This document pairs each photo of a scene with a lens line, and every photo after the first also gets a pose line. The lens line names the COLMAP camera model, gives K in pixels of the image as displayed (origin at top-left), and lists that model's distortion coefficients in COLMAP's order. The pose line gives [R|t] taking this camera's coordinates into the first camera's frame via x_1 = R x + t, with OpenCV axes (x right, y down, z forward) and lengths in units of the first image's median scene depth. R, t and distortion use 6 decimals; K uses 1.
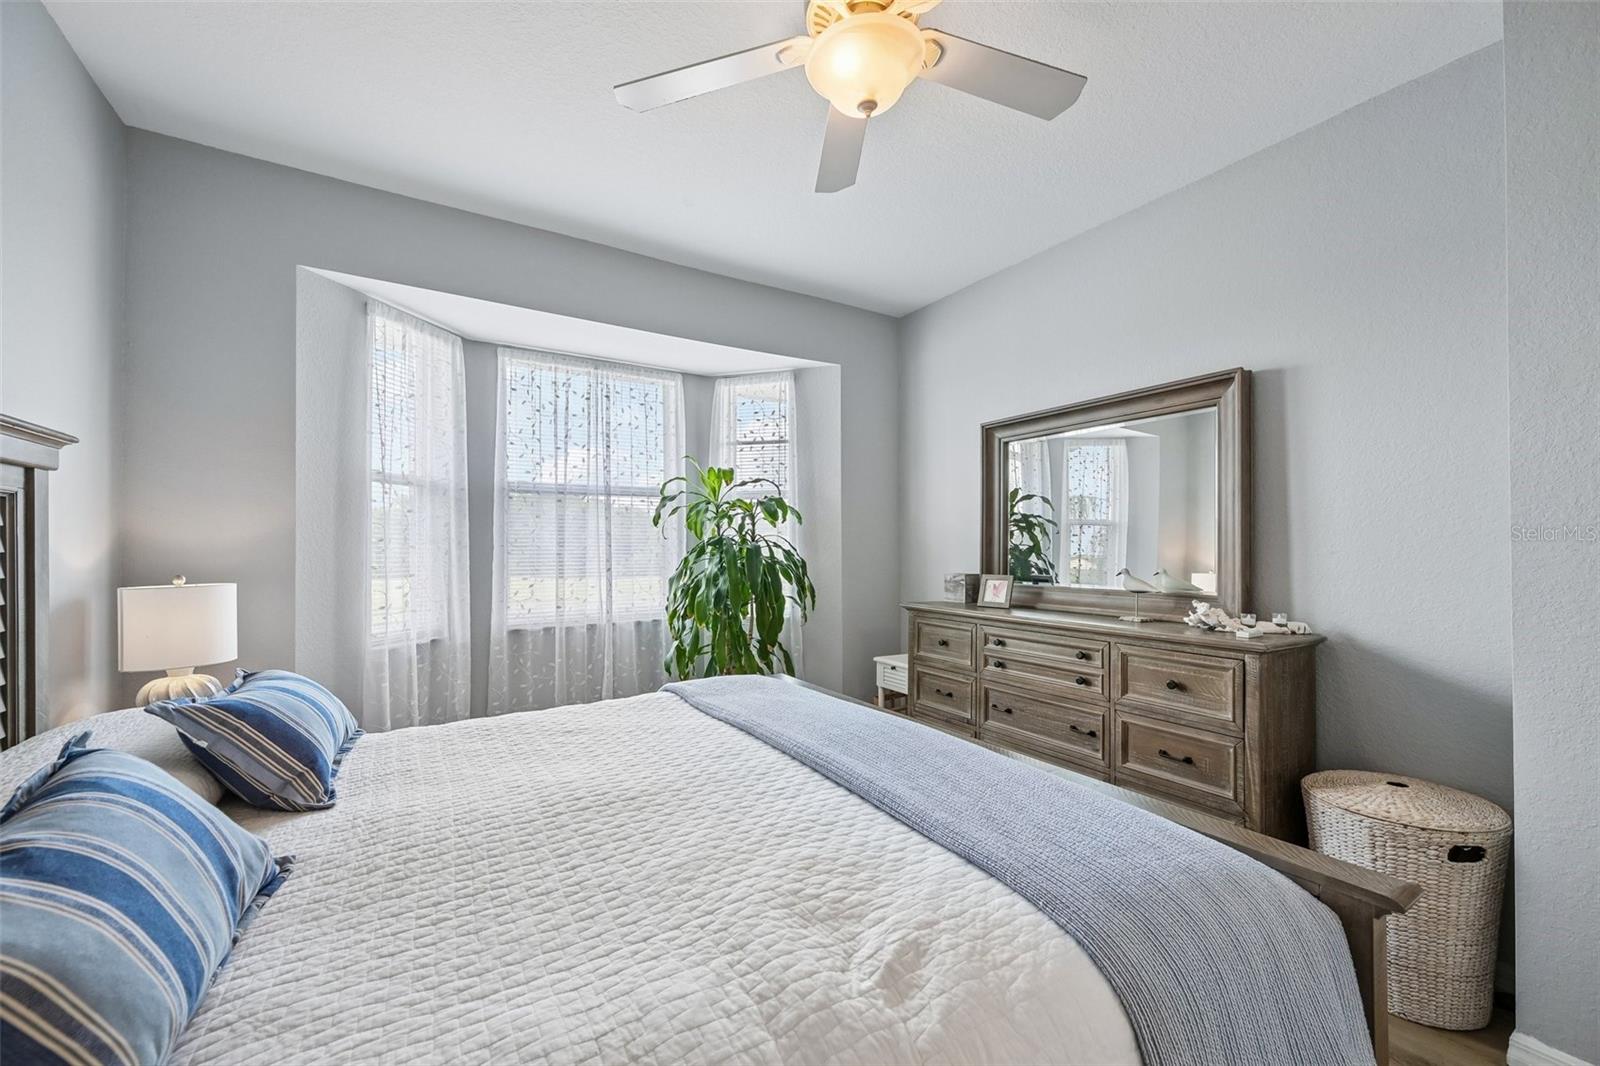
lens RADIAL K [[630.0, 0, 803.9], [0, 630.0, 539.3], [0, 0, 1]] dist [-0.000405, 0.000037]
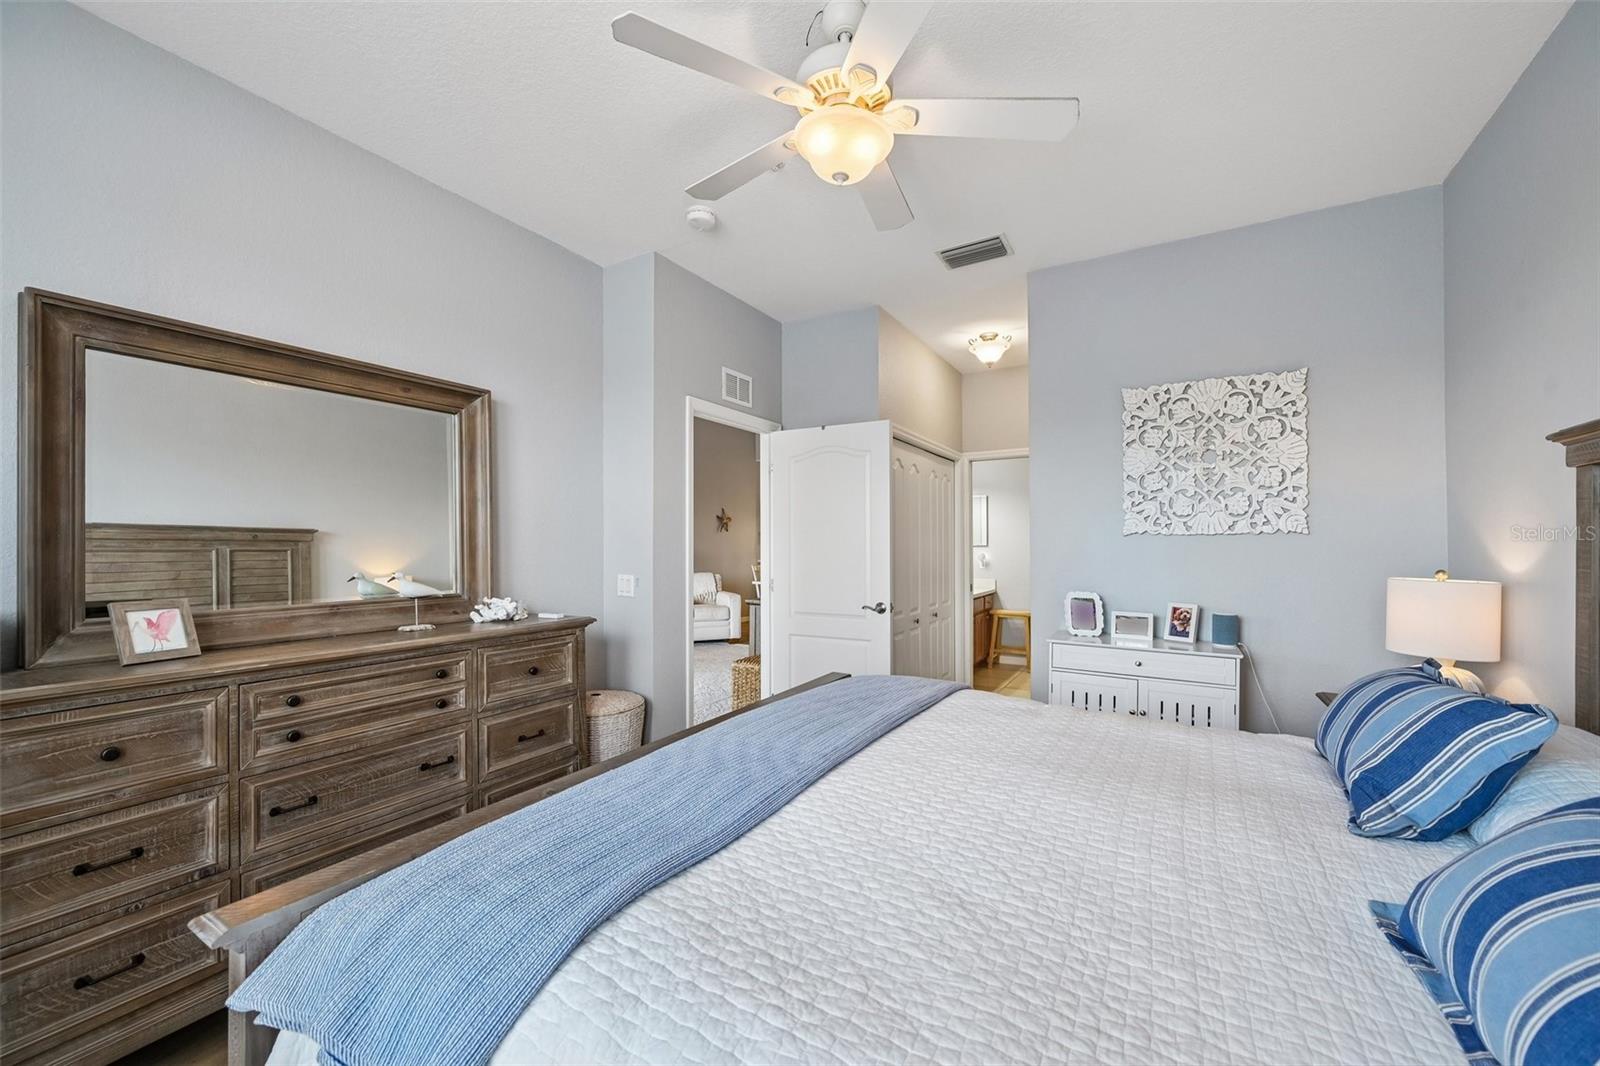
lens RADIAL K [[630.0, 0, 803.9], [0, 630.0, 539.3], [0, 0, 1]] dist [-0.000405, 0.000037]
pose [[-0.464059, 0.012947, 0.885709, -0.501783], [-0.003811, 0.999855, -0.016612, 0.011924], [-0.885796, -0.011085, -0.463943, 0.878010]]
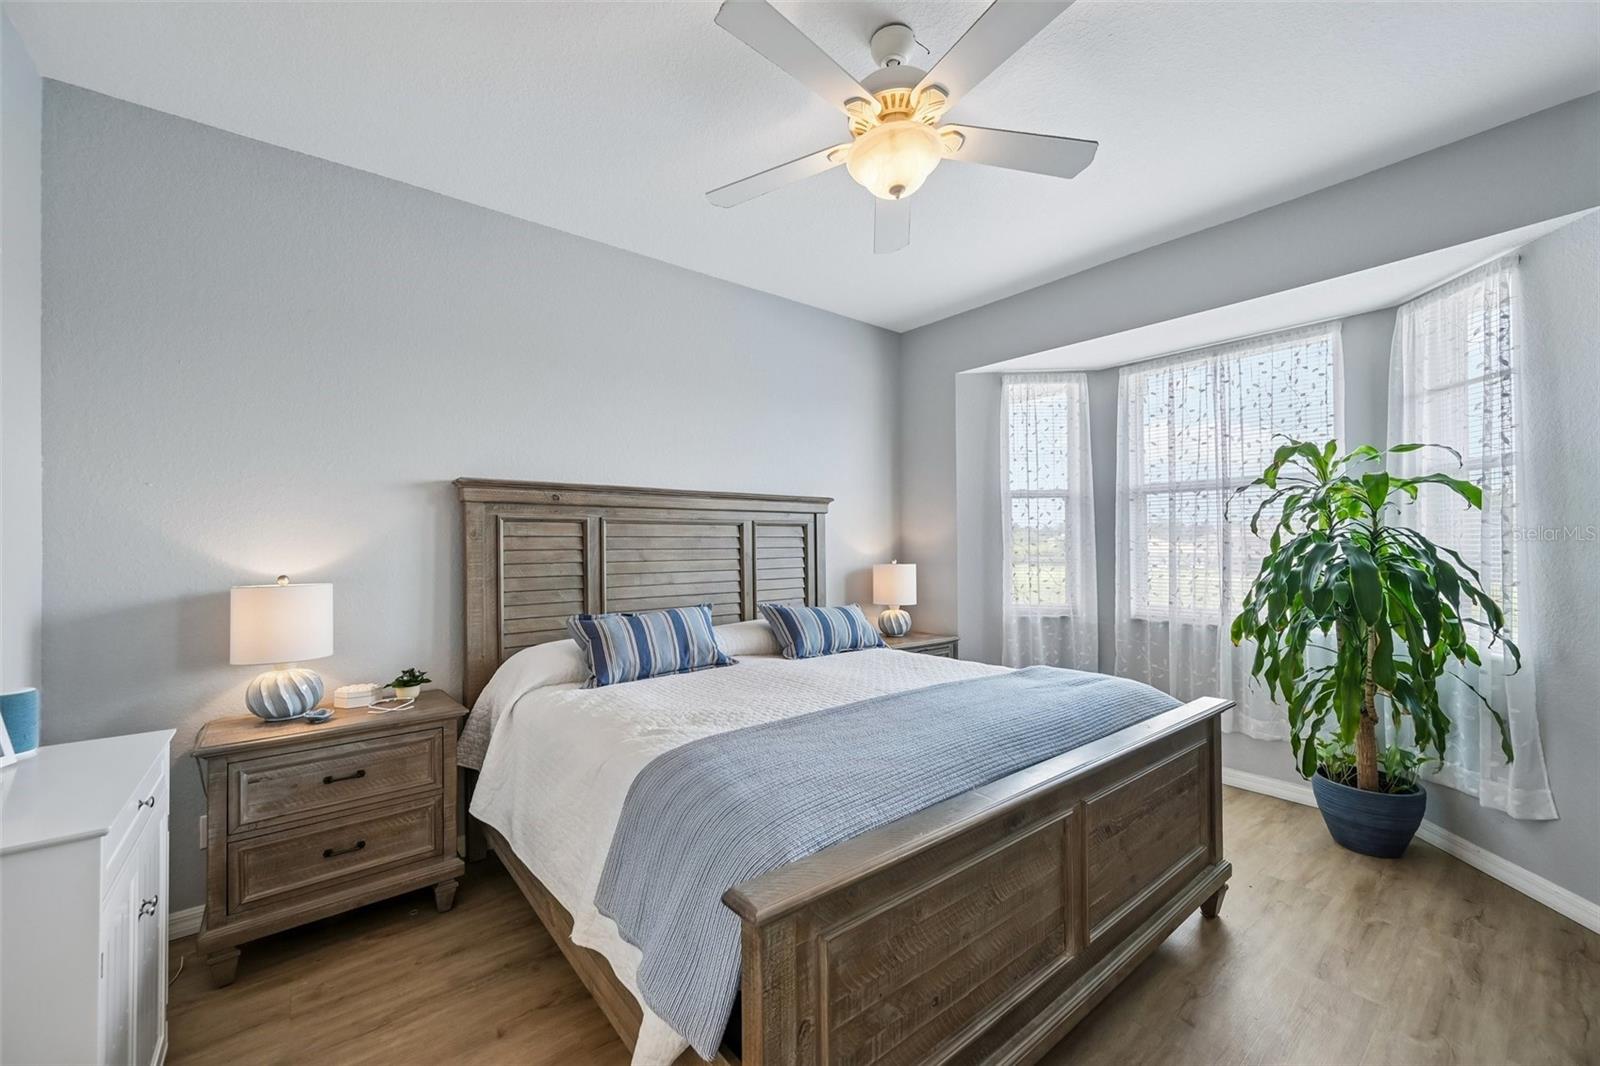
lens RADIAL K [[622.7, 0, 789.4], [0, 622.7, 540.4], [0, 0, 1]] dist [-0.041278, -0.000072]
pose [[0.105516, -0.007882, -0.994386, 0.683650], [0.015599, 0.999859, -0.006270, 0.004526], [0.994295, -0.014850, 0.105624, 0.353027]]
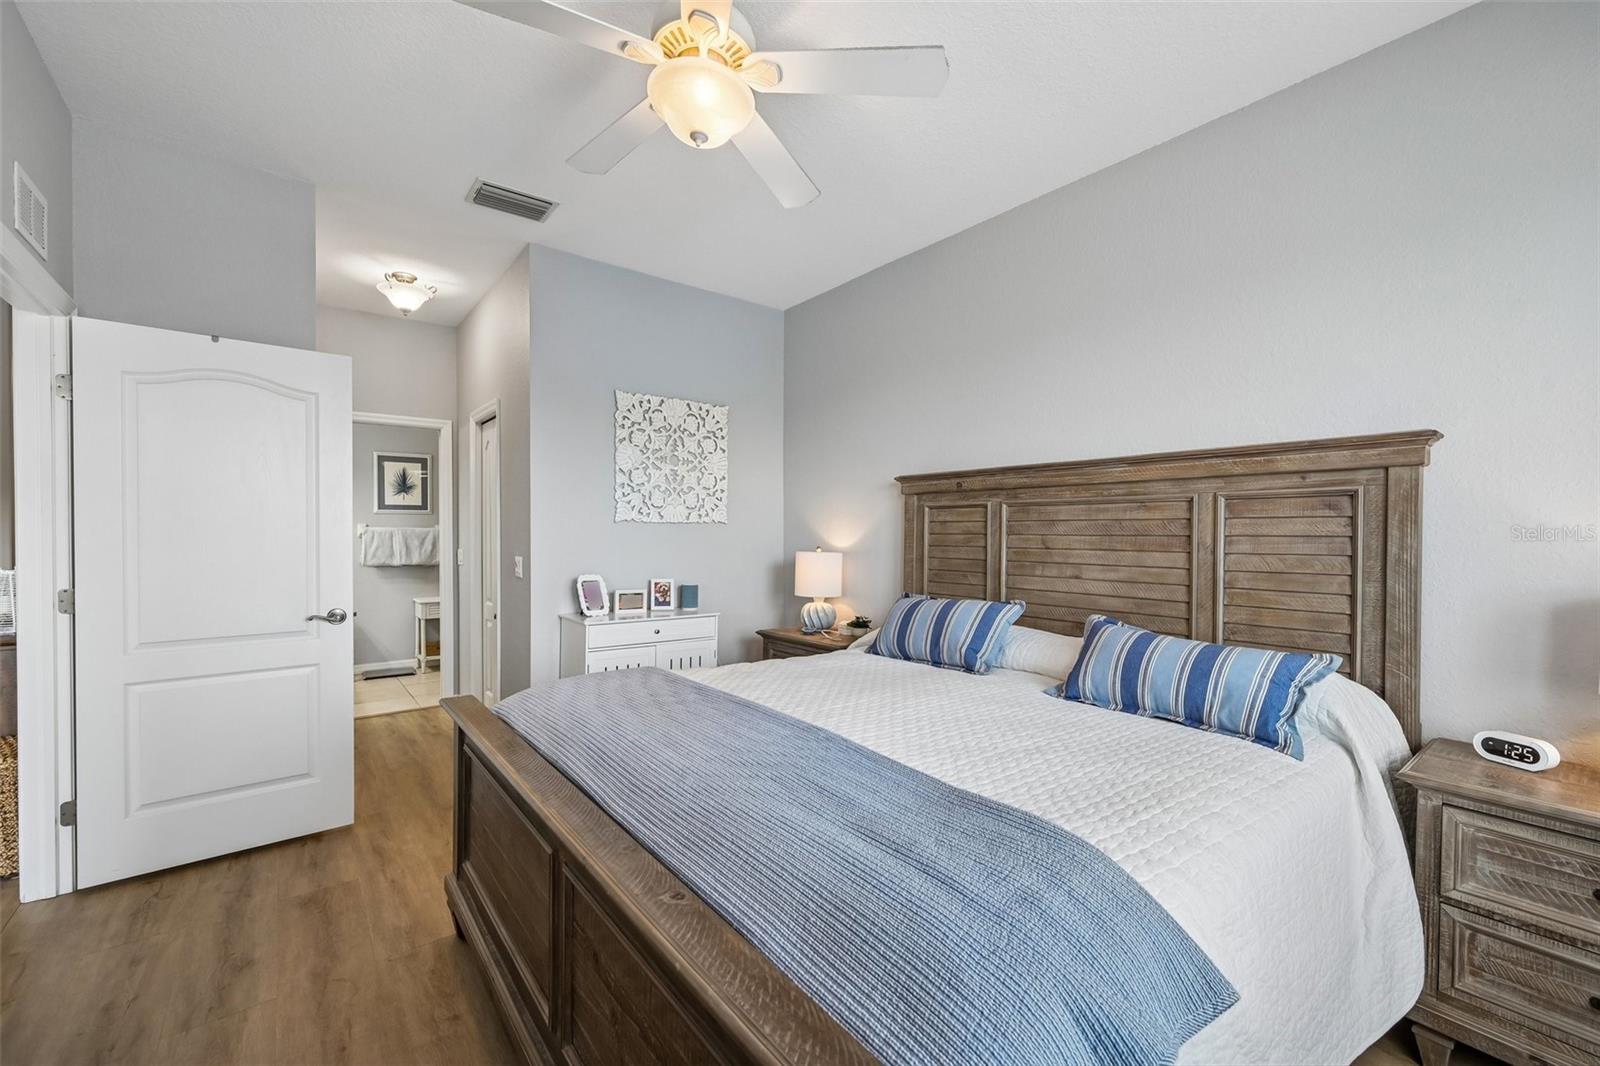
lens RADIAL K [[644.4, 0, 805.2], [0, 644.4, 540.2], [0, 0, 1]] dist [0.002855, 0.000010]
pose [[-0.993146, 0.000021, -0.116881, 0.022539], [-0.000704, 0.999981, 0.006168, 0.011911], [0.116879, 0.006208, -0.993127, 1.180704]]
